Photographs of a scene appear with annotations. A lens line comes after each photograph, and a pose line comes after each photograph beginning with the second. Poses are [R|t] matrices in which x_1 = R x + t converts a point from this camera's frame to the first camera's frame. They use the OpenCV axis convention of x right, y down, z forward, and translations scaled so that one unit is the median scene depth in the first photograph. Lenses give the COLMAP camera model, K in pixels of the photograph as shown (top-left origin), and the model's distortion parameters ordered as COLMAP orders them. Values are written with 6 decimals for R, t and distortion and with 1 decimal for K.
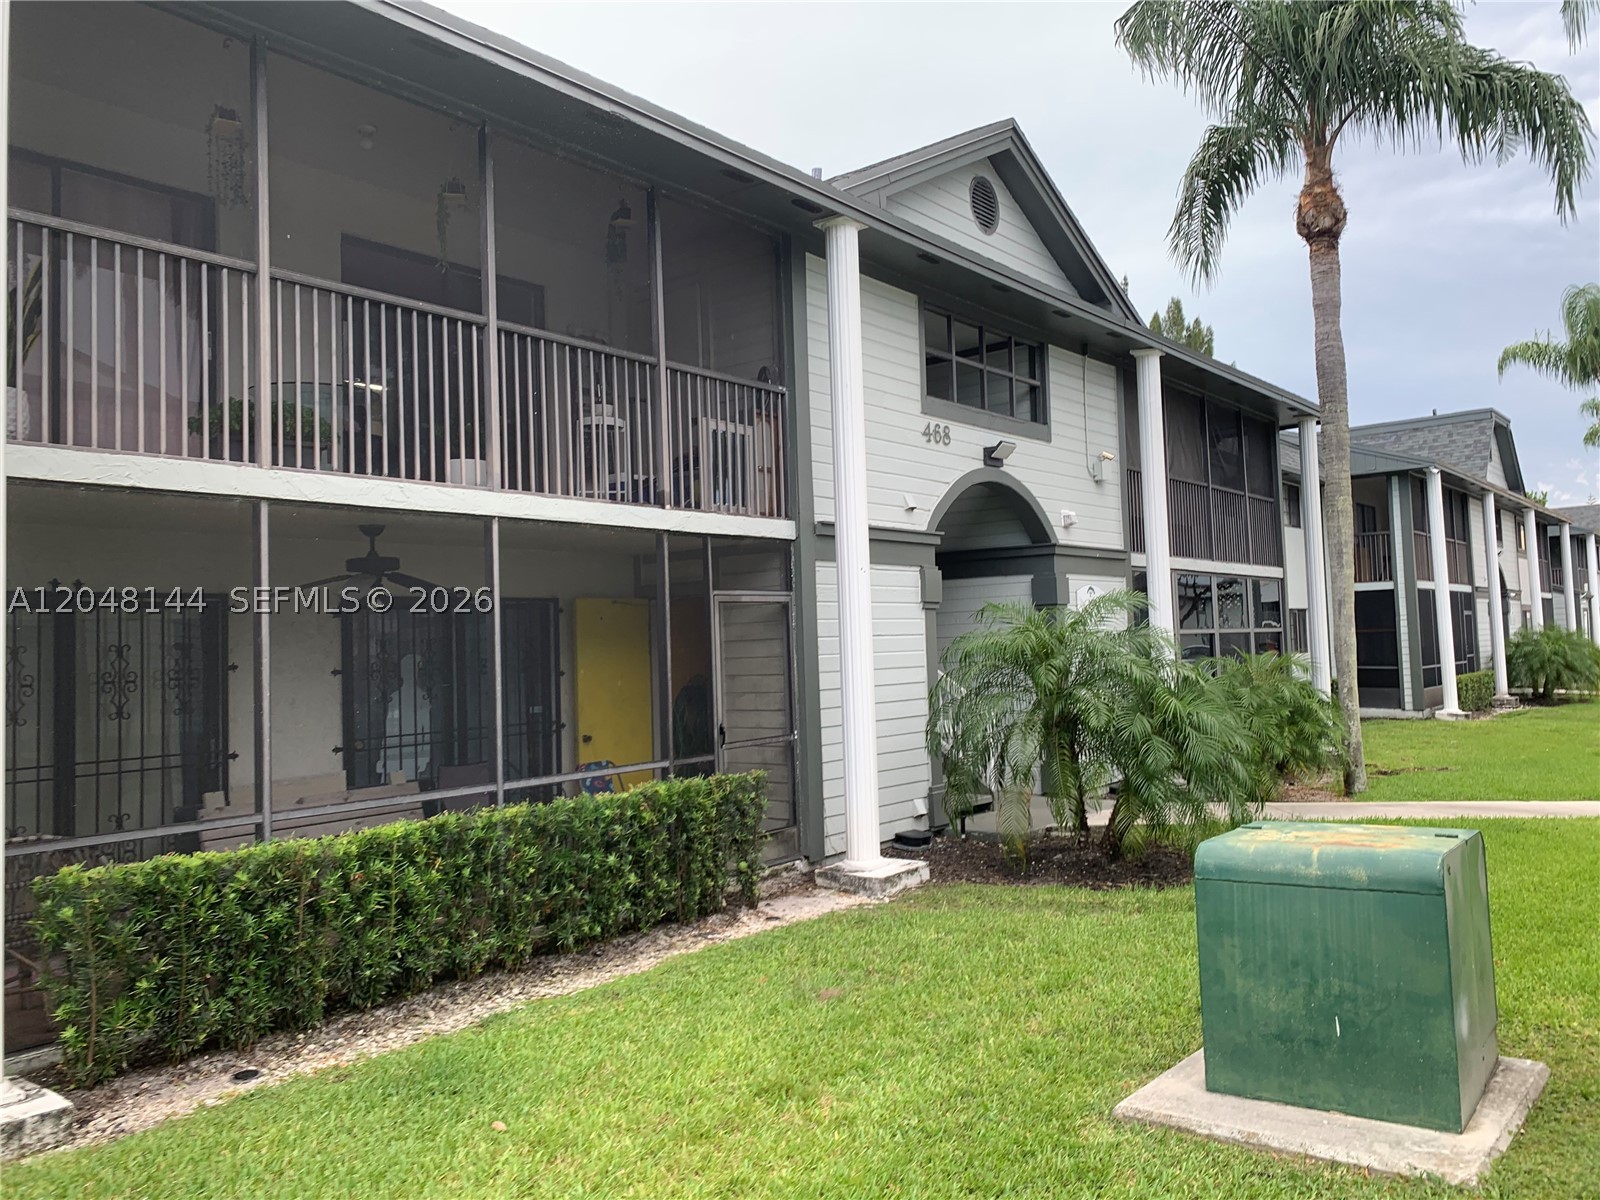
lens RADIAL K [[1220.0, 0, 801.7], [0, 1220.0, 593.0], [0, 0, 1]] dist [0.057514, -0.061951]
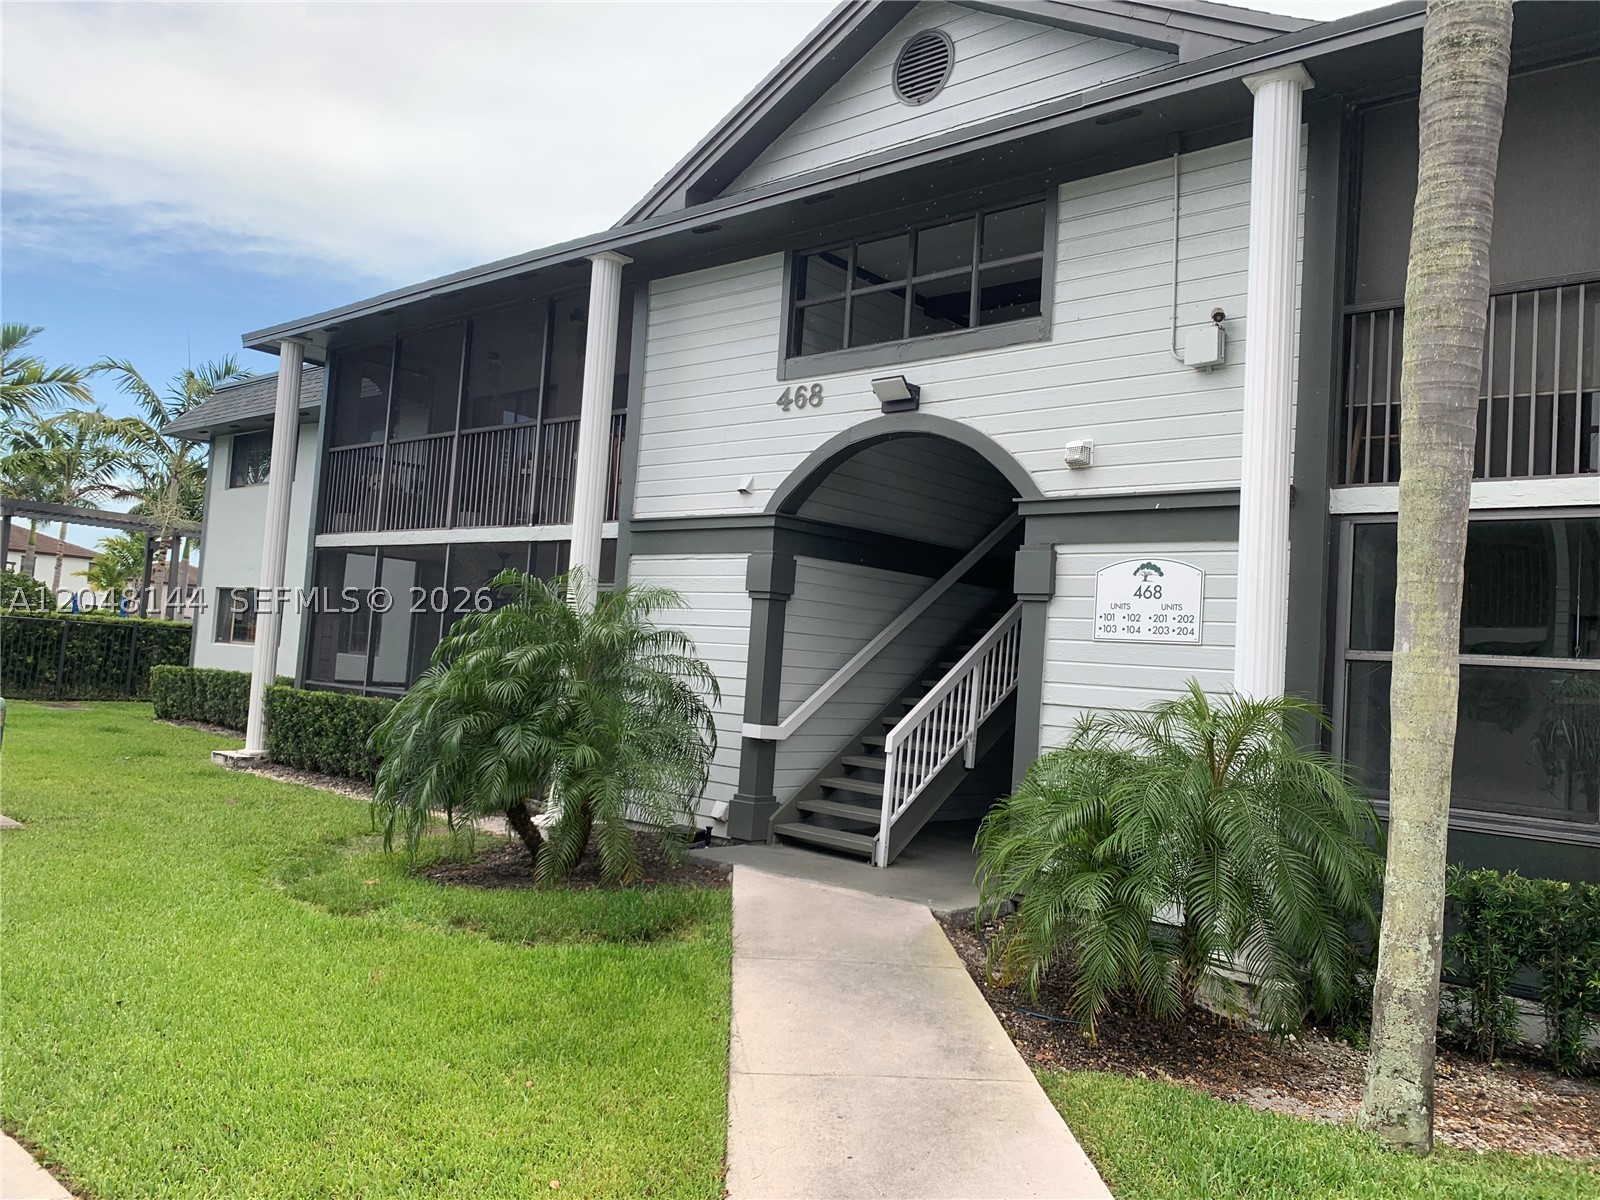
lens RADIAL K [[1220.0, 0, 799.3], [0, 1220.0, 588.6], [0, 0, 1]] dist [0.057514, -0.061951]
pose [[-0.057974, -0.024689, -0.998013, 0.775058], [-0.013341, 0.999624, -0.023953, 0.020723], [0.998229, 0.011926, -0.058282, 0.838381]]
